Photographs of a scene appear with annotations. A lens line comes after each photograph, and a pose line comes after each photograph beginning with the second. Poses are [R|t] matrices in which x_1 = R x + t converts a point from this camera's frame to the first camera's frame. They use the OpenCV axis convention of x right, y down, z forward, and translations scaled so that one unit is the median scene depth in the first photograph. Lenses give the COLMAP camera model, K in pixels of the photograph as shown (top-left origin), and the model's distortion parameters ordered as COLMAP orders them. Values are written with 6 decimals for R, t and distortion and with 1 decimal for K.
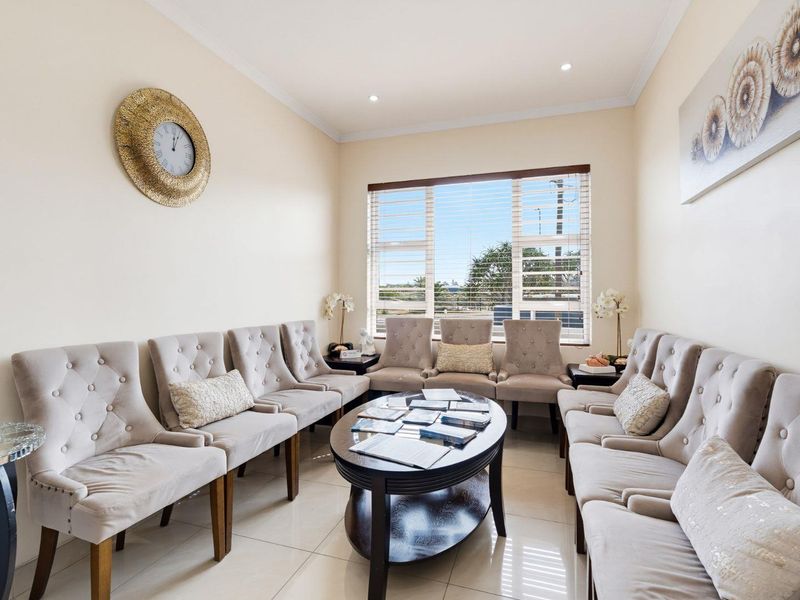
lens RADIAL K [[407.9, 0, 400.8], [0, 407.9, 284.1], [0, 0, 1]] dist [0.000142, 0.000018]
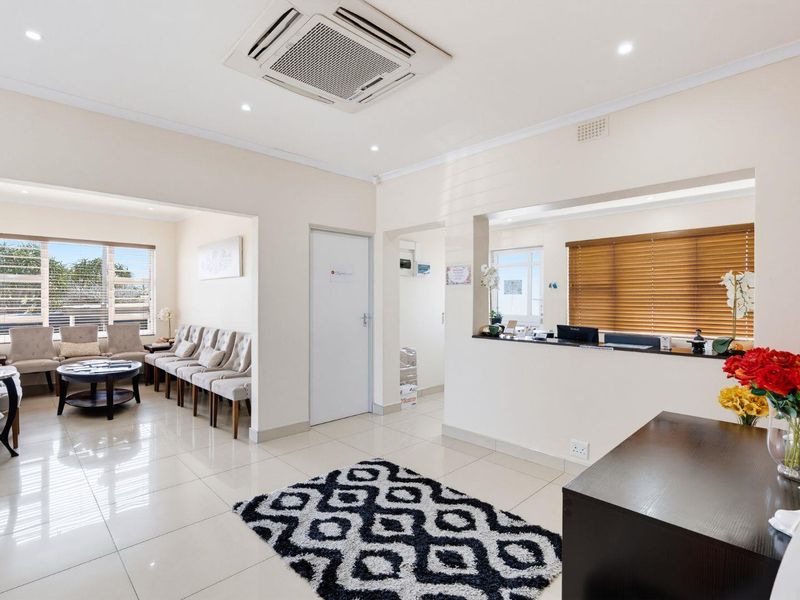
lens RADIAL K [[404.3, 0, 400.0], [0, 404.3, 300.0], [0, 0, 1]] dist [0.003353, 0.000880]
pose [[0.464456, -0.001611, 0.885595, -0.849297], [-0.018295, 0.999767, 0.011413, -0.079035], [-0.885407, -0.021503, 0.464319, -1.140739]]
